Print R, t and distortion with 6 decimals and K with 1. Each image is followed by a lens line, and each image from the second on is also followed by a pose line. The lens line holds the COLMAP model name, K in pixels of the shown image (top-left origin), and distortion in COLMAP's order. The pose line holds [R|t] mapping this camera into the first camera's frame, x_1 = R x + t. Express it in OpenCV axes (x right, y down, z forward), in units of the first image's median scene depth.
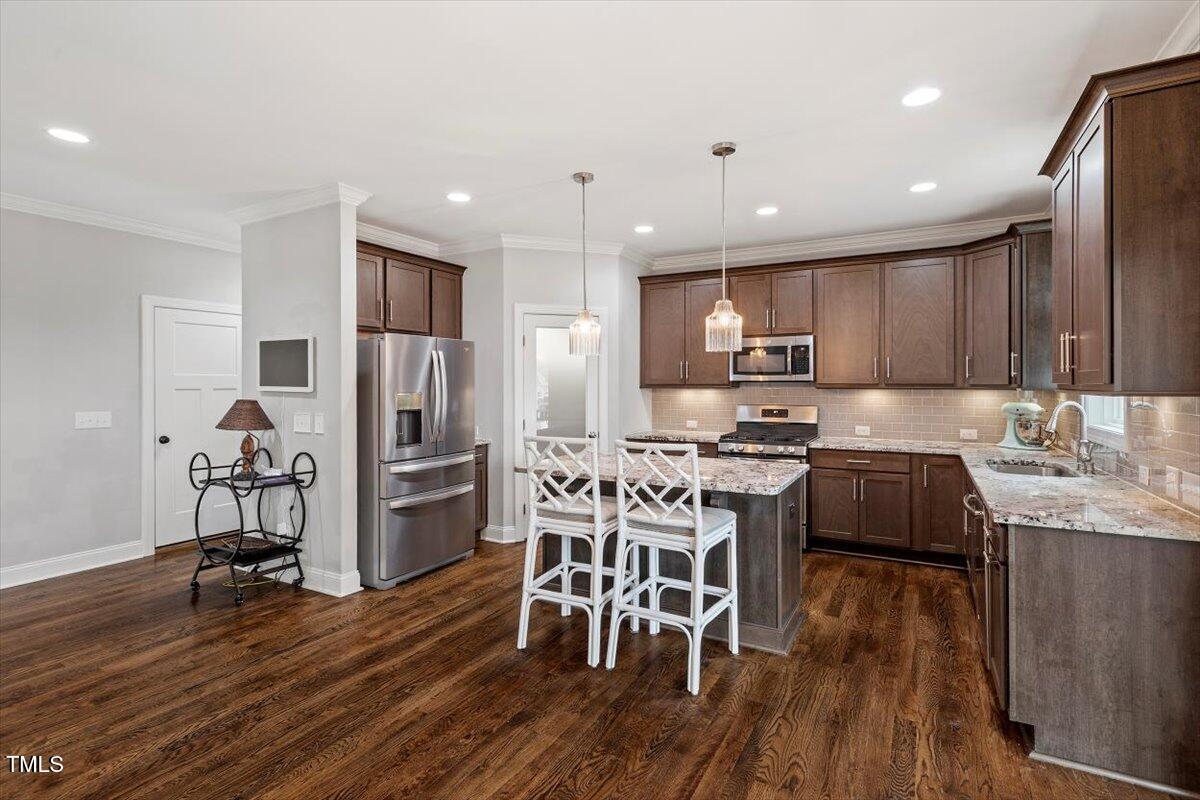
lens RADIAL K [[576.8, 0, 596.3], [0, 576.8, 383.9], [0, 0, 1]] dist [-0.001352, 0.001114]
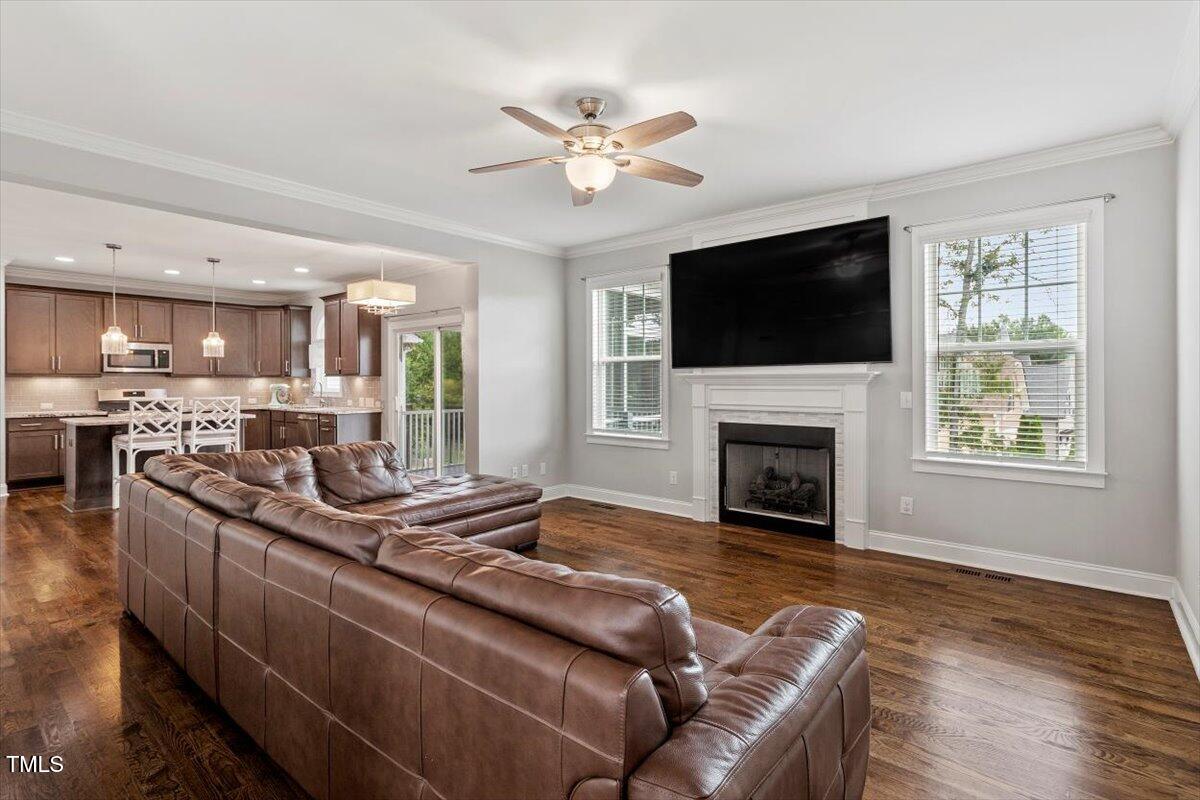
lens RADIAL K [[576.8, 0, 596.3], [0, 576.8, 383.9], [0, 0, 1]] dist [-0.001352, 0.001114]
pose [[0.181092, -0.003498, 0.983460, -1.220851], [0.001956, 0.999993, 0.003196, 0.029313], [-0.983464, 0.001345, 0.181098, -0.572546]]
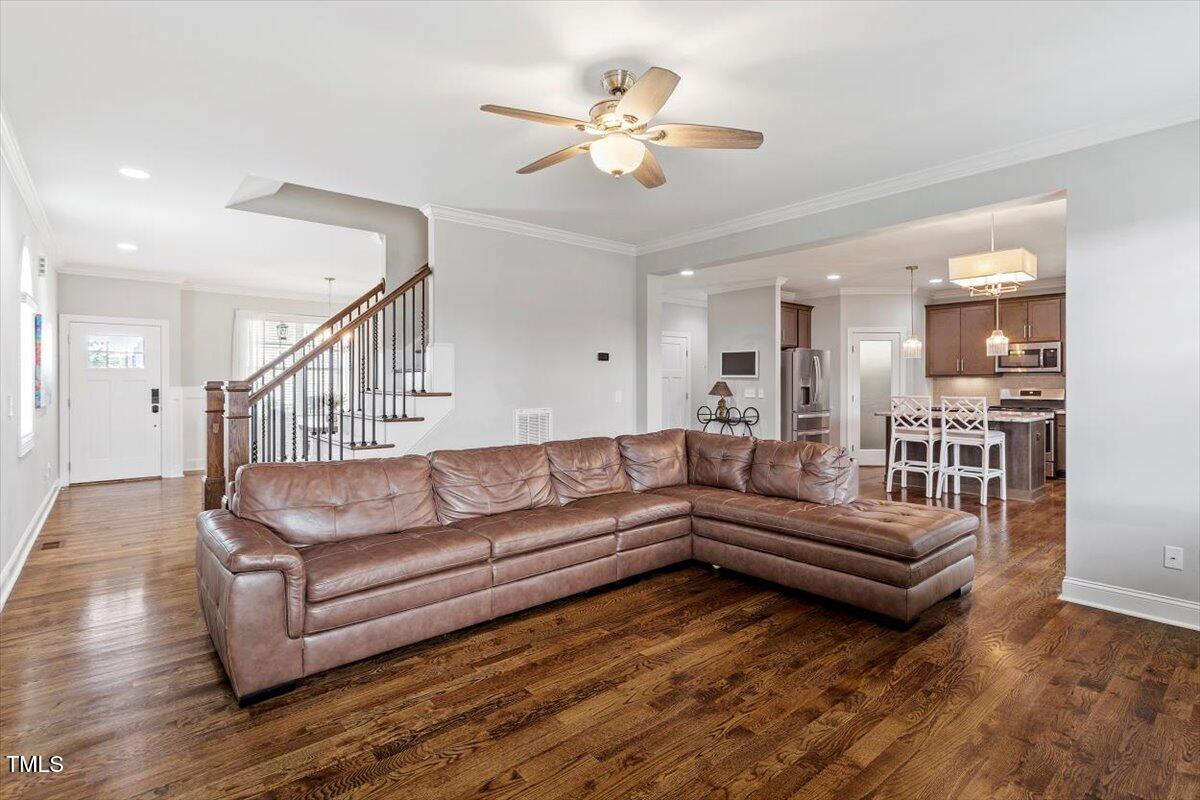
lens RADIAL K [[576.8, 0, 596.3], [0, 576.8, 383.9], [0, 0, 1]] dist [-0.001352, 0.001114]
pose [[0.937038, 0.002271, -0.349219, -0.300272], [-0.001162, 0.999994, 0.003385, 0.029075], [0.349225, -0.002766, 0.937035, -1.064288]]
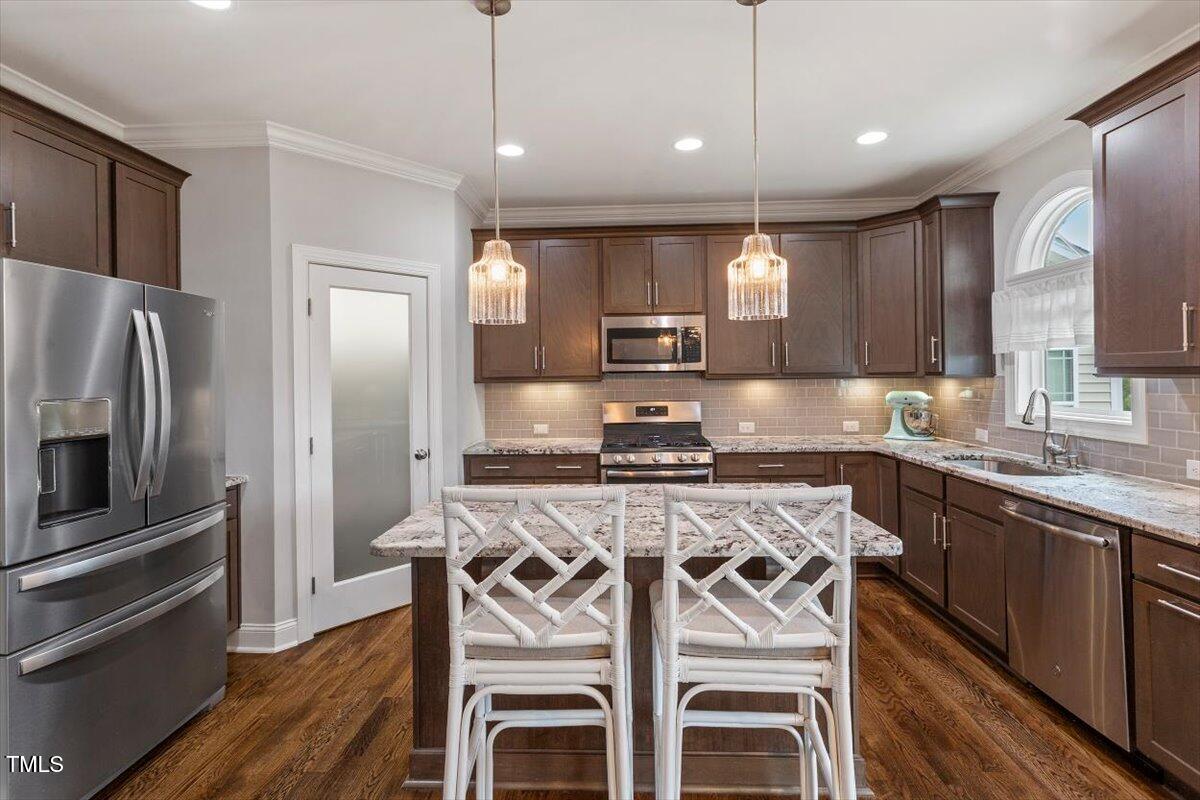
lens RADIAL K [[573.6, 0, 598.3], [0, 573.6, 376.2], [0, 0, 1]] dist [0.002810, 0.000909]
pose [[0.890845, -0.009761, 0.454203, -0.162280], [0.012560, 0.999916, -0.003146, 0.004270], [-0.454134, 0.008508, 0.890893, 0.409458]]
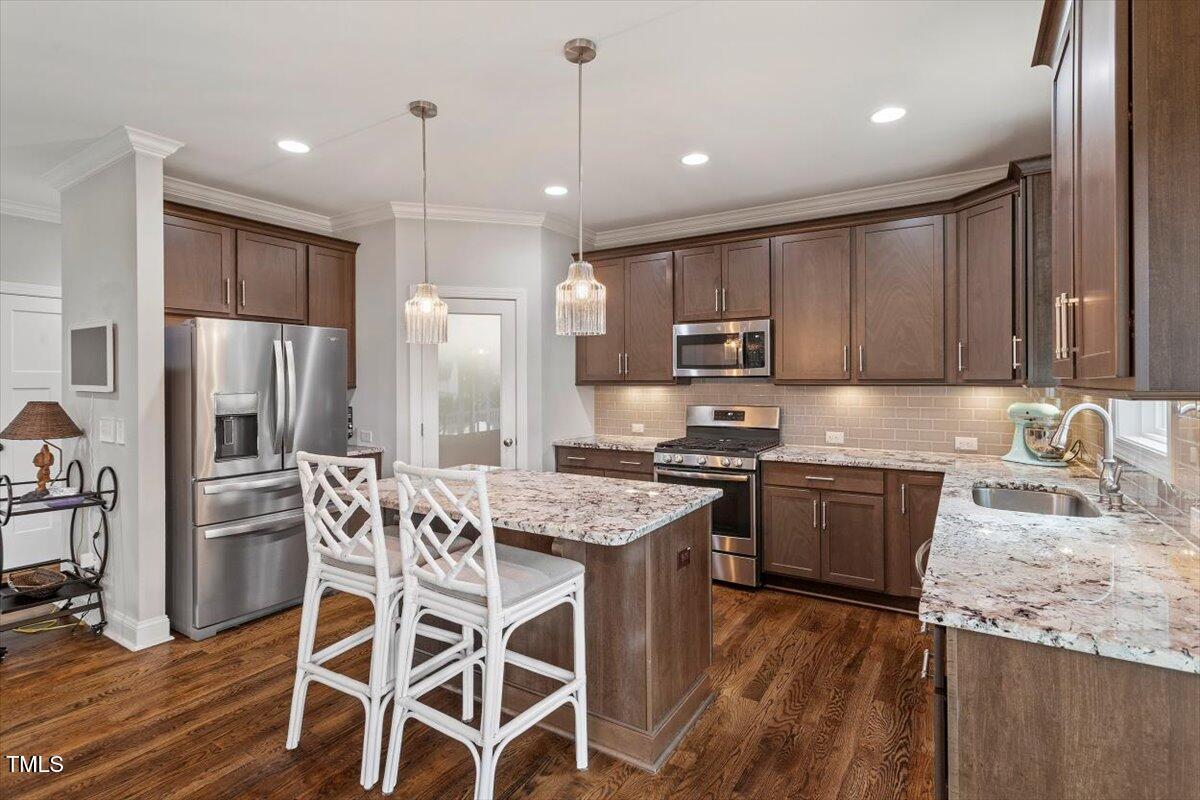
lens RADIAL K [[578.5, 0, 596.9], [0, 578.5, 380.4], [0, 0, 1]] dist [0.000160, 0.000182]
pose [[0.998703, -0.003476, -0.050797, 0.213430], [0.003446, 0.999994, -0.000693, 0.000823], [0.050799, 0.000518, 0.998709, 0.219584]]
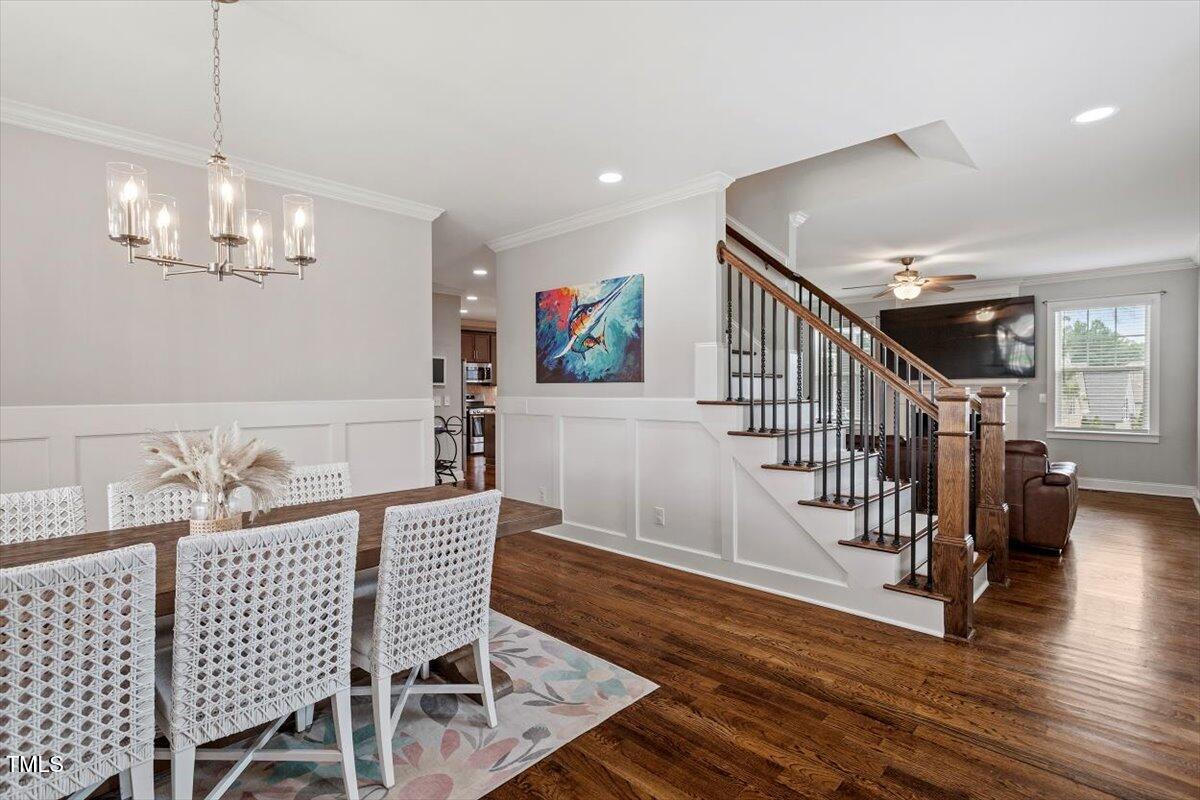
lens RADIAL K [[569.7, 0, 600.0], [0, 569.7, 400.0], [0, 0, 1]] dist [0.002569, 0.000791]
pose [[0.241434, -0.017562, 0.970258, -2.198278], [0.002582, 0.999844, 0.017455, 0.031728], [-0.970414, -0.001709, 0.241442, -0.011027]]
